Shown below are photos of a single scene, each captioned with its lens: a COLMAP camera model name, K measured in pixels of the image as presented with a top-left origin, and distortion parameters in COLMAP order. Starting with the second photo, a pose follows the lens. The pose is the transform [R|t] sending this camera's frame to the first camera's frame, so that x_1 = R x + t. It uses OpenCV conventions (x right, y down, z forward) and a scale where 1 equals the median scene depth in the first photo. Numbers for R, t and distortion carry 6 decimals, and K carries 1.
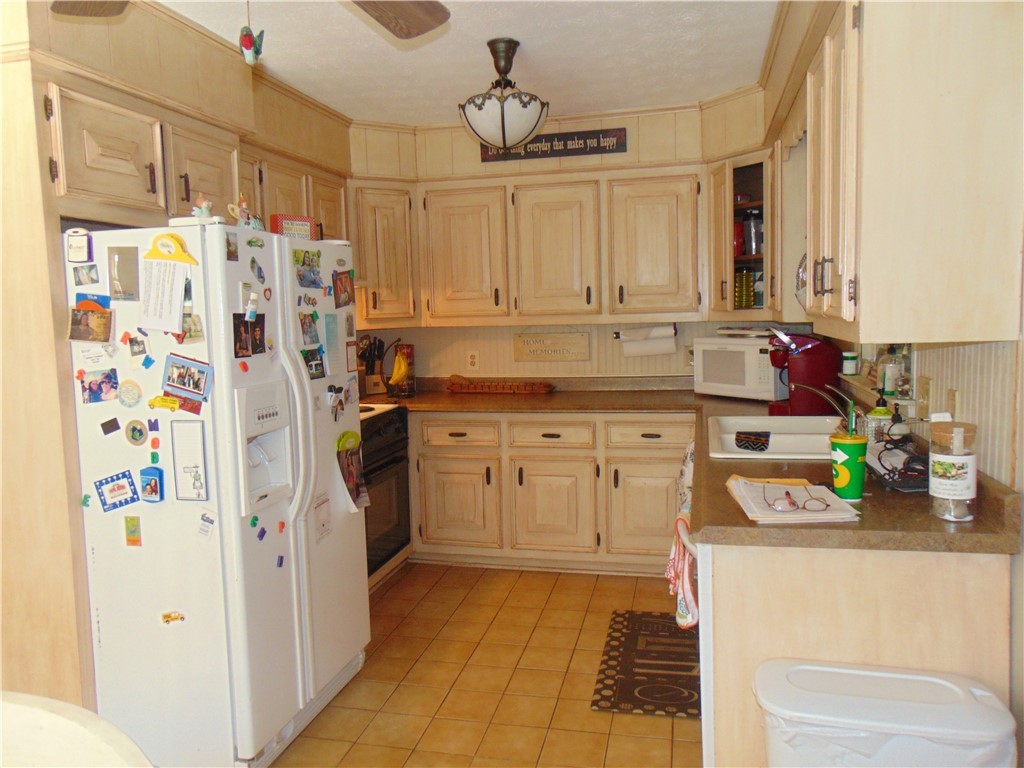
lens RADIAL K [[775.5, 0, 505.5], [0, 775.5, 383.1], [0, 0, 1]] dist [-0.023223, 0.054387]
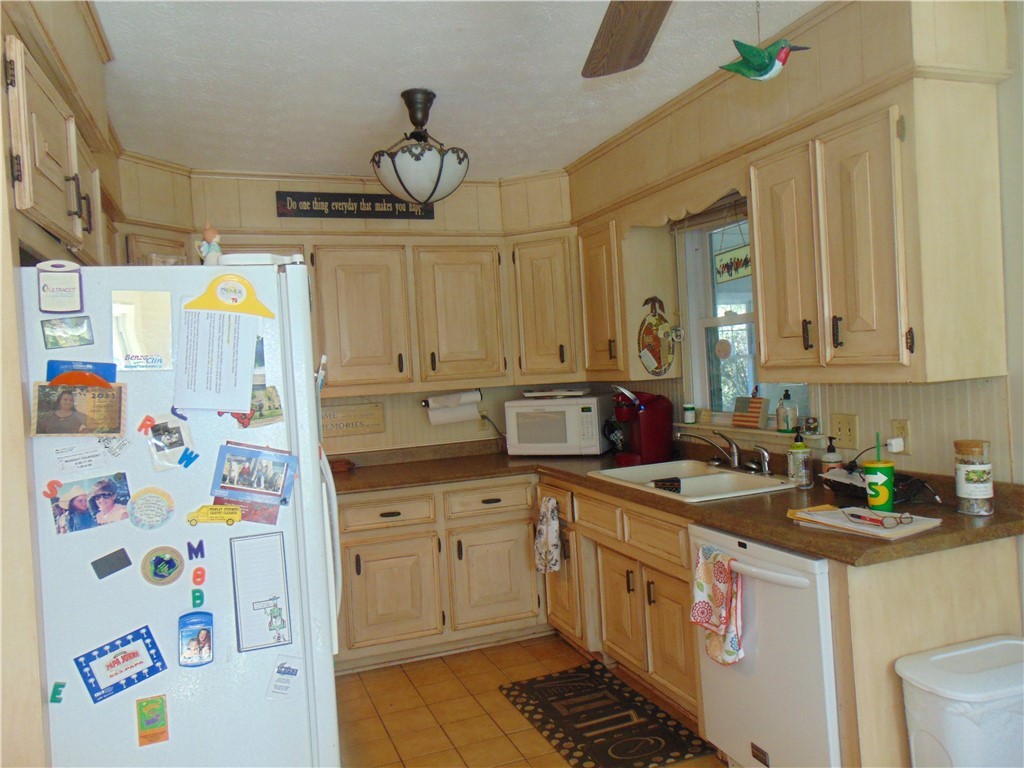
lens RADIAL K [[775.5, 0, 505.5], [0, 775.5, 383.1], [0, 0, 1]] dist [-0.023223, 0.054387]
pose [[0.821659, -0.033840, 0.568973, -0.593804], [0.088582, 0.993688, -0.068822, -0.020025], [-0.563053, 0.106949, 0.819471, 0.261677]]
